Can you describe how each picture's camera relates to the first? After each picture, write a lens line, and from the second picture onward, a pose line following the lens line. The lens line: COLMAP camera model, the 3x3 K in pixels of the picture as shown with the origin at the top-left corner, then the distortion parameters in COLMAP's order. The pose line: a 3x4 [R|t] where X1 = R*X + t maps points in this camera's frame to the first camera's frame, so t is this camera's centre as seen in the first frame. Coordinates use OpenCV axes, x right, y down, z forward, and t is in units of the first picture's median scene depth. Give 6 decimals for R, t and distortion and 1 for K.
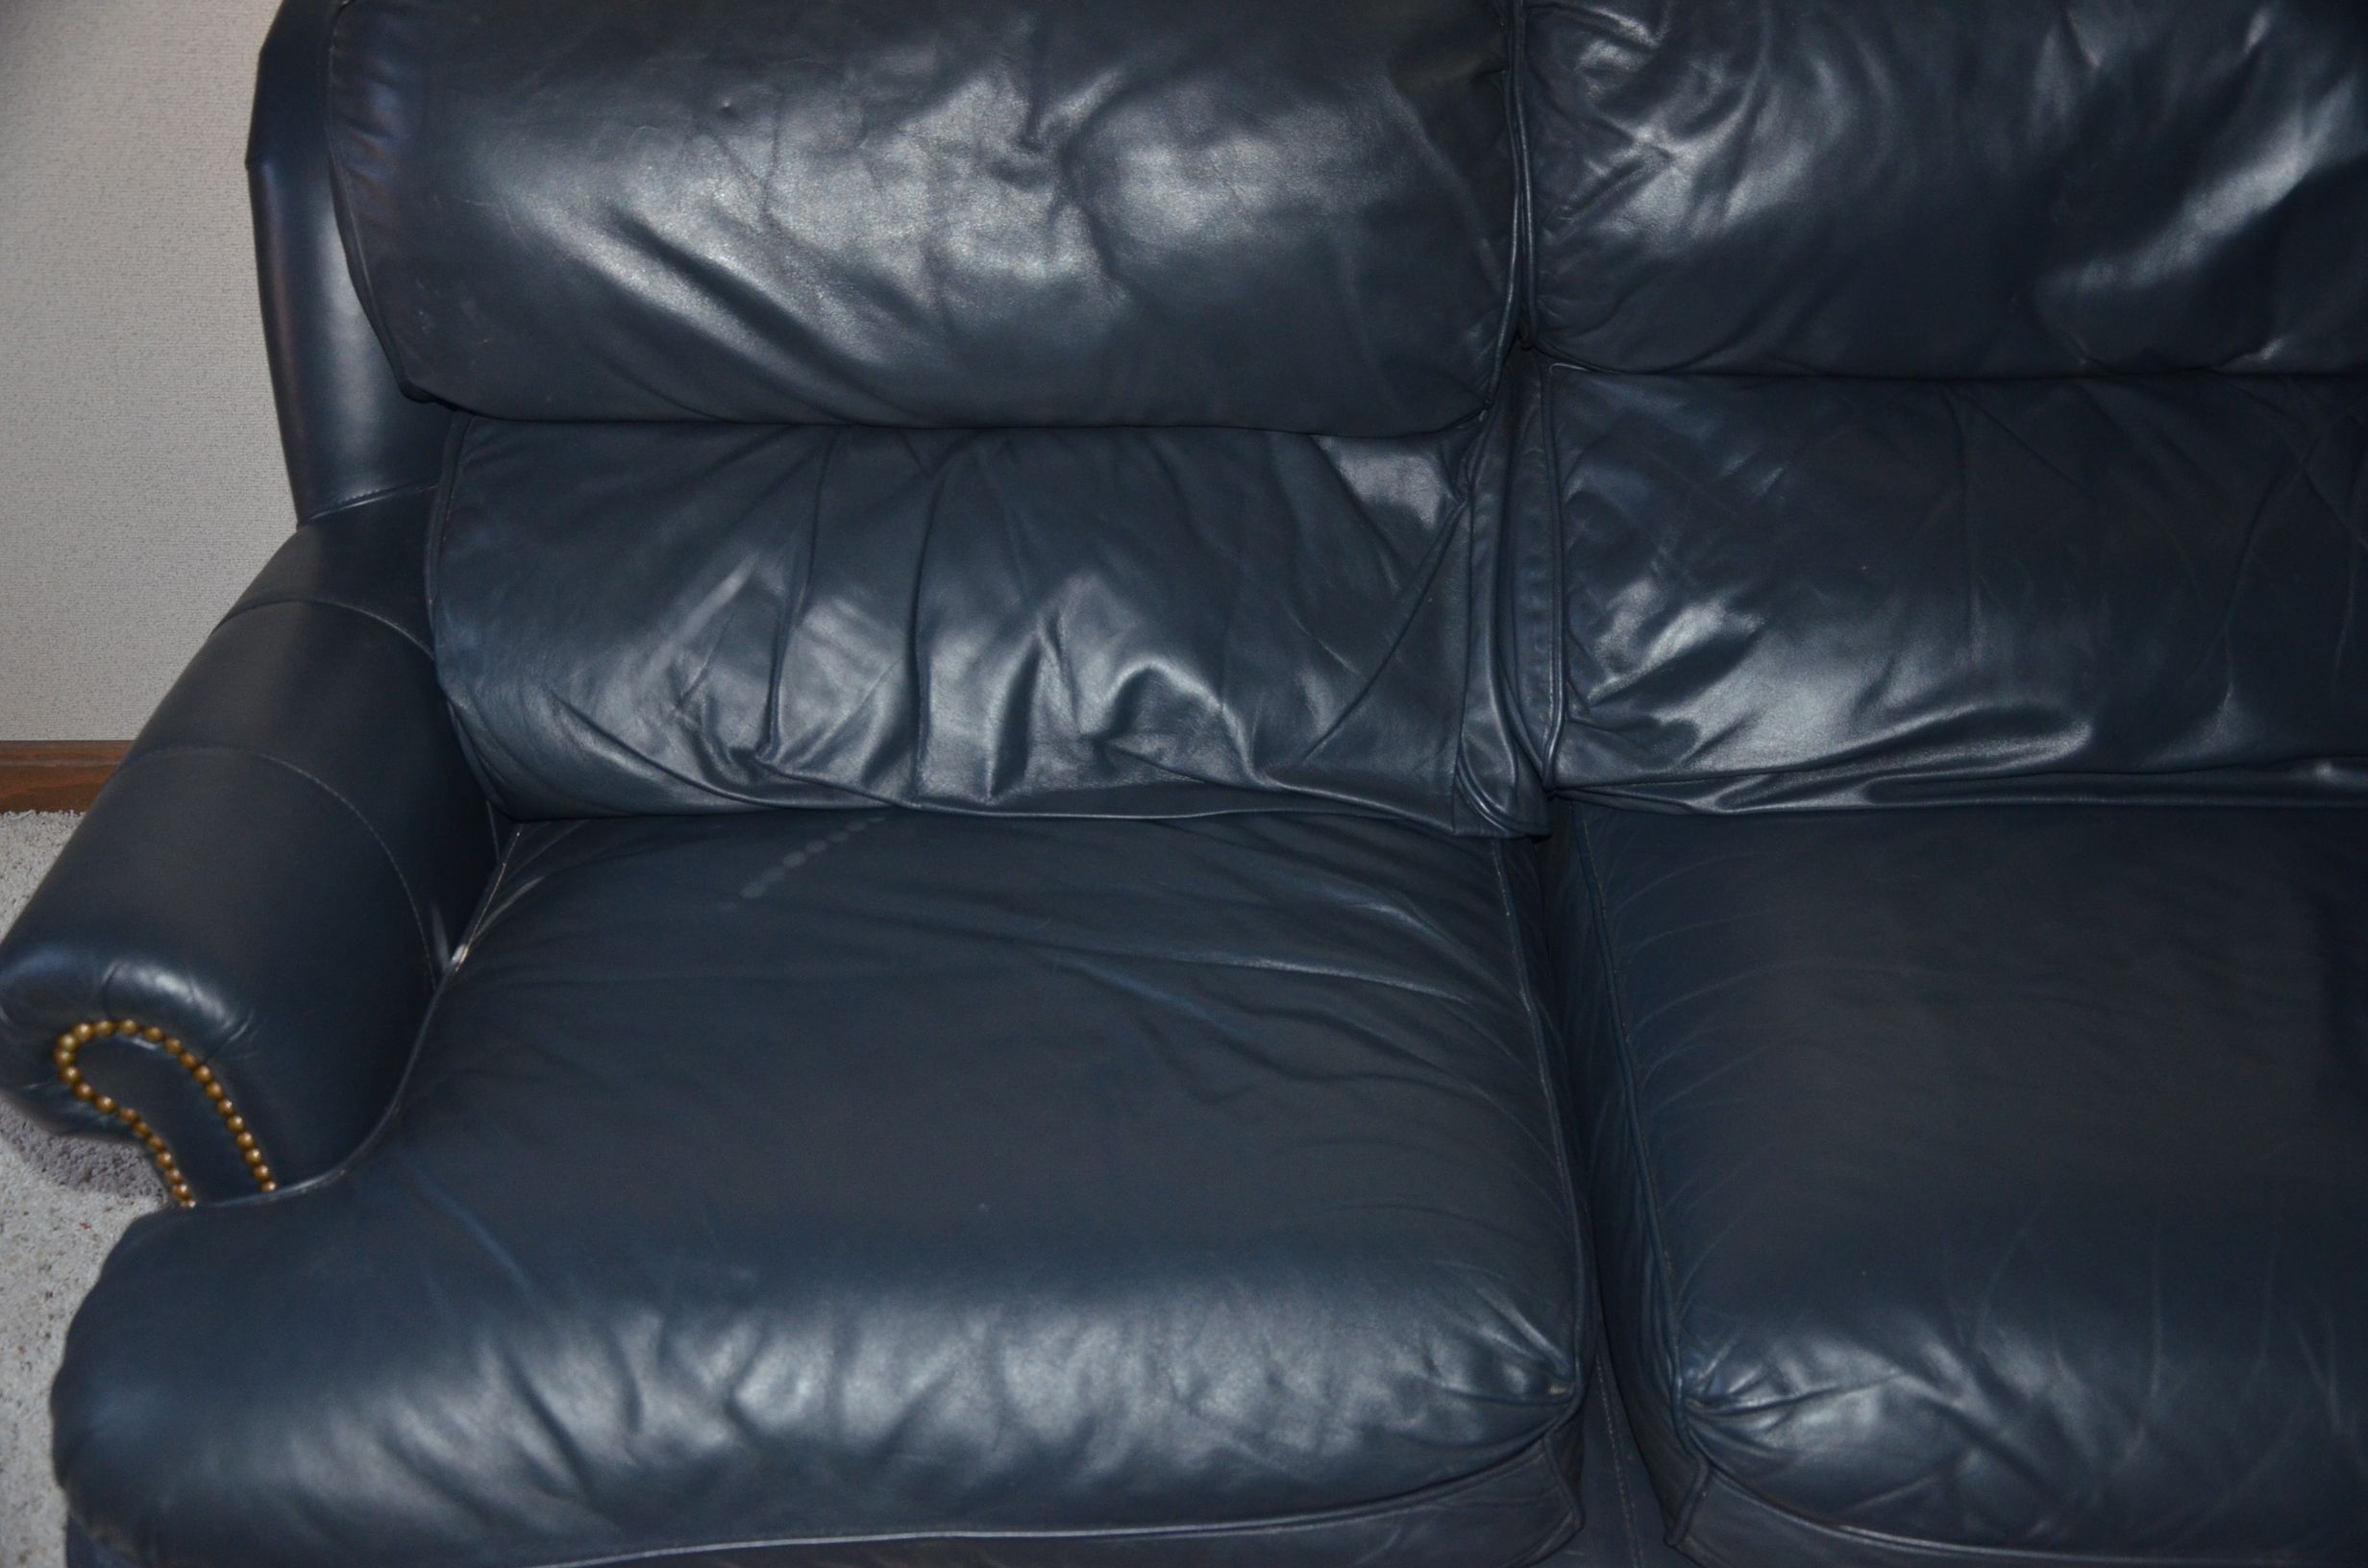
lens RADIAL K [[2845.1, 0, 1185.9], [0, 2845.1, 822.8], [0, 0, 1]] dist [-0.090582, 0.612628]
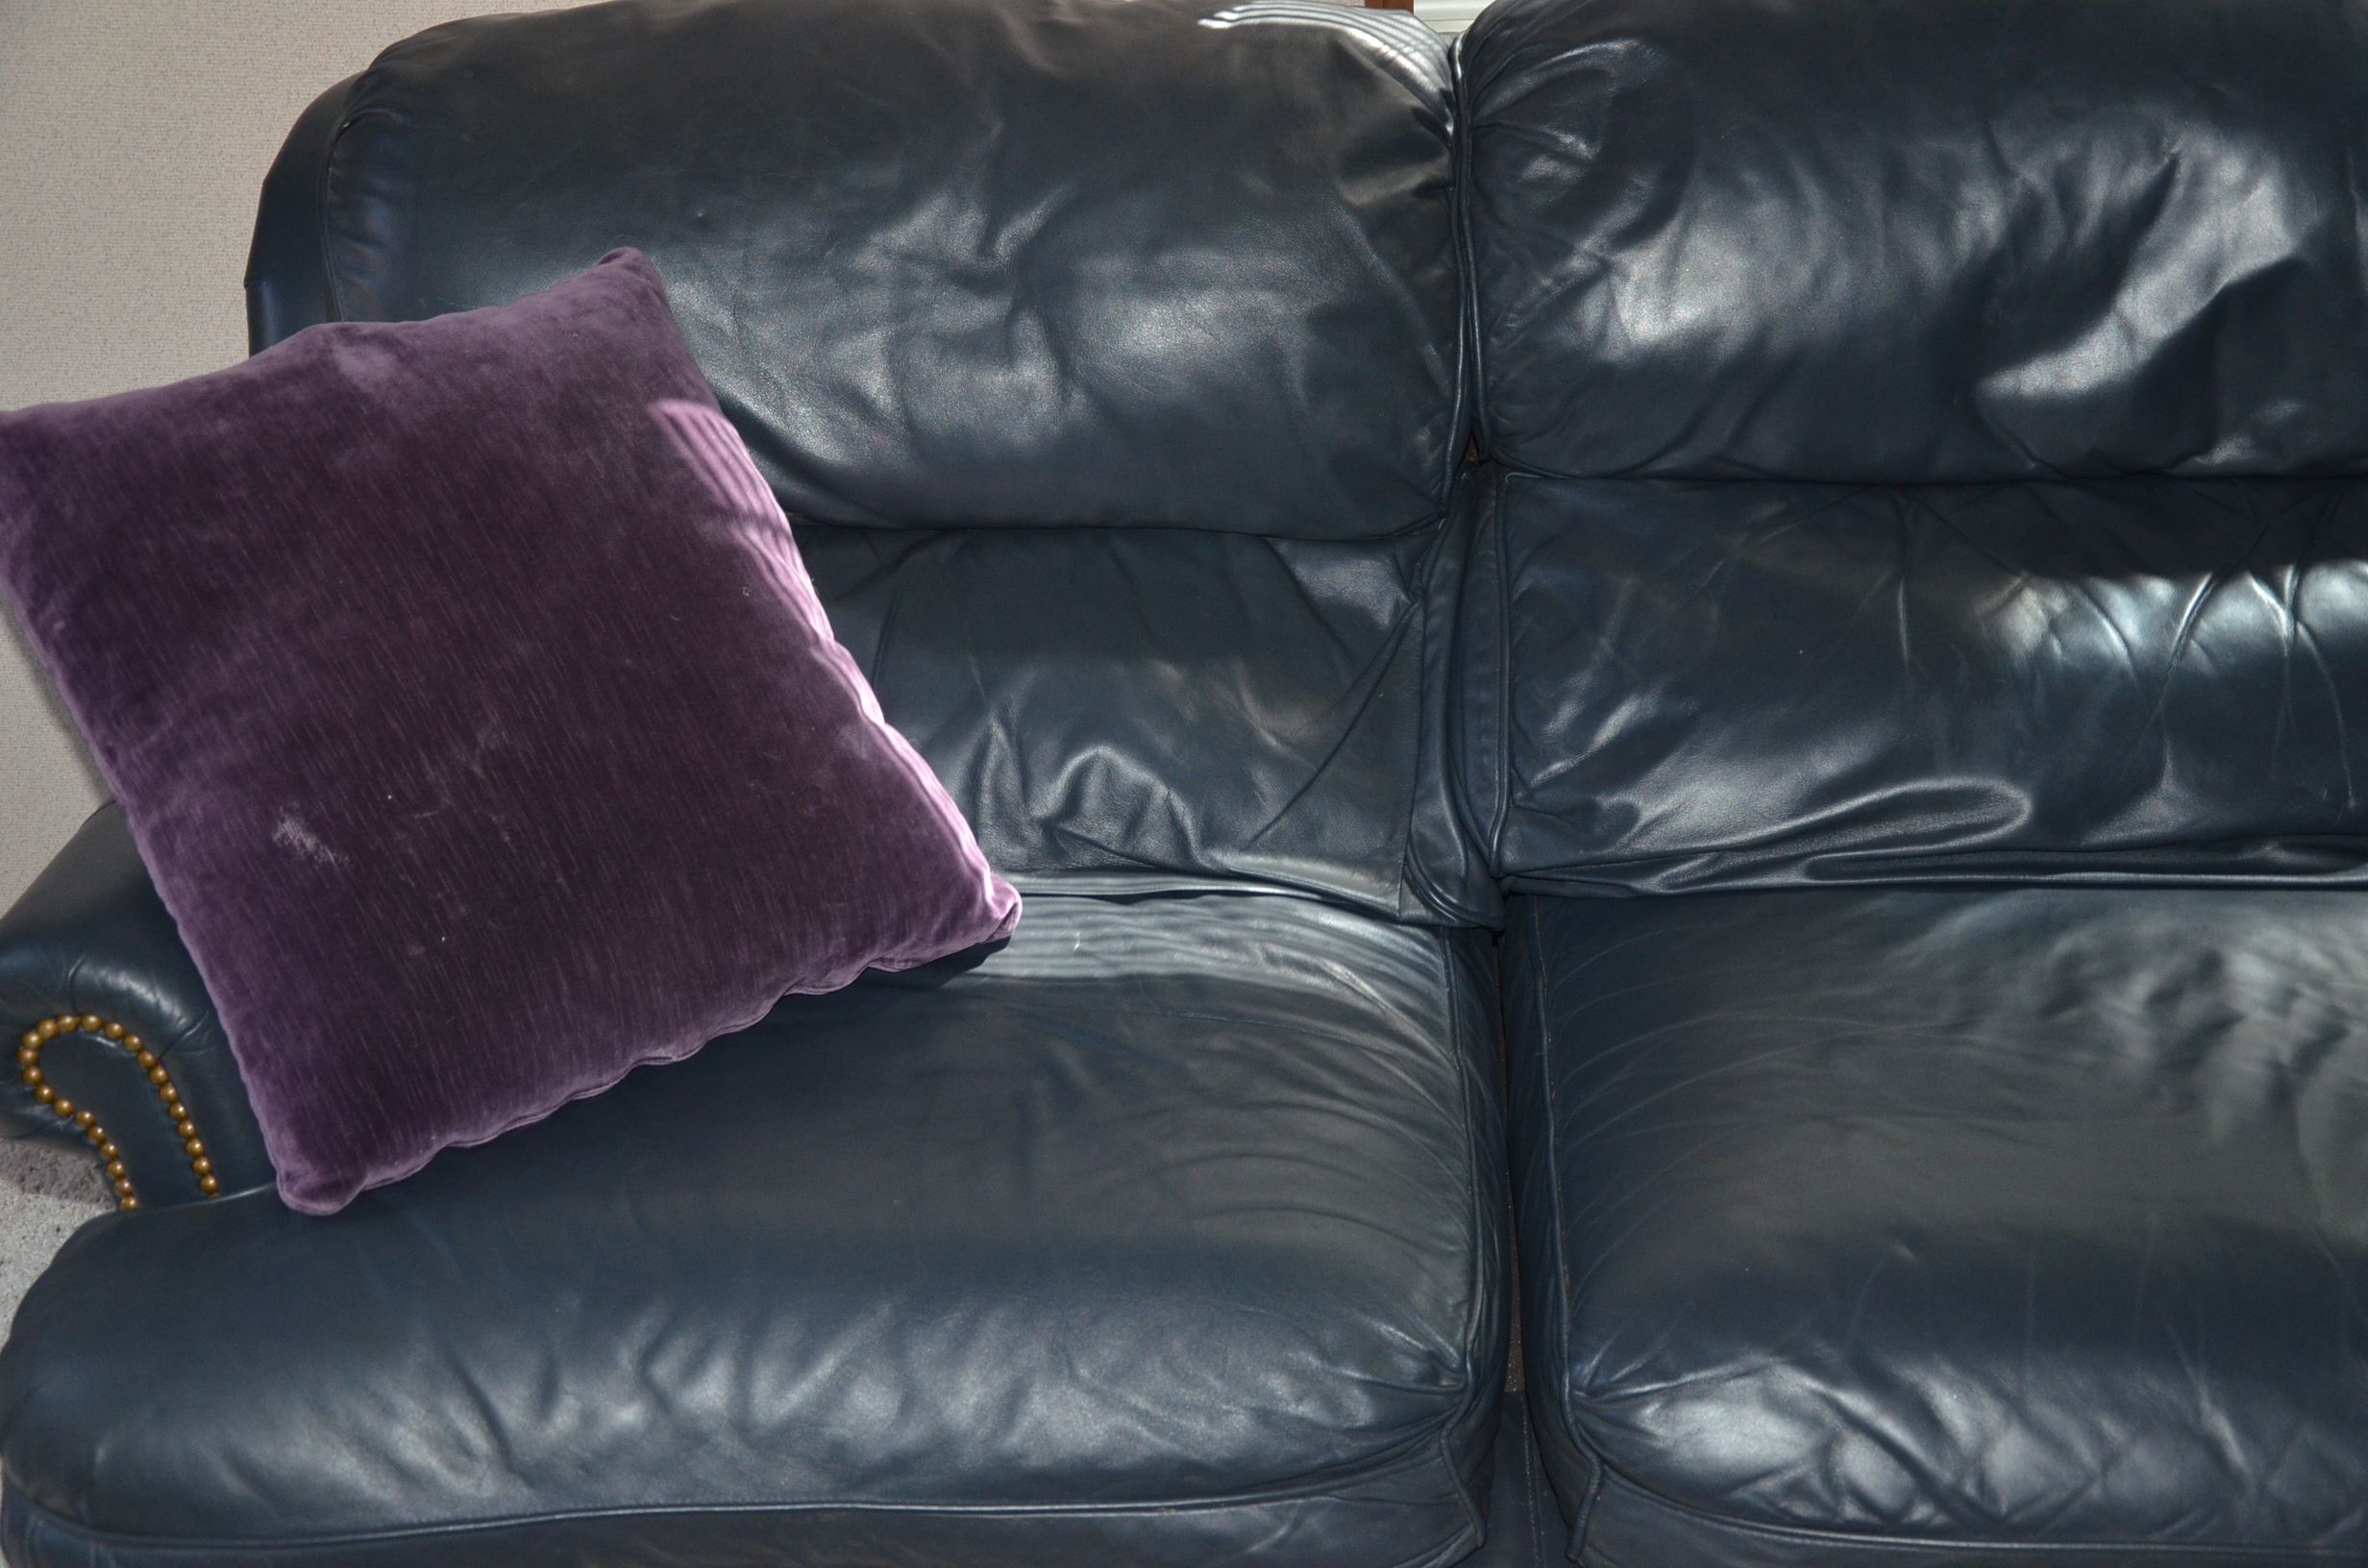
lens RADIAL K [[3445.9, 0, 1184.0], [0, 3445.9, 784.0], [0, 0, 1]] dist [0.017944, 0.930738]
pose [[0.998771, 0.001950, -0.049533, 0.078186], [-0.009213, 0.989118, -0.146836, 0.136809], [0.048707, 0.147112, 0.987920, -0.218421]]
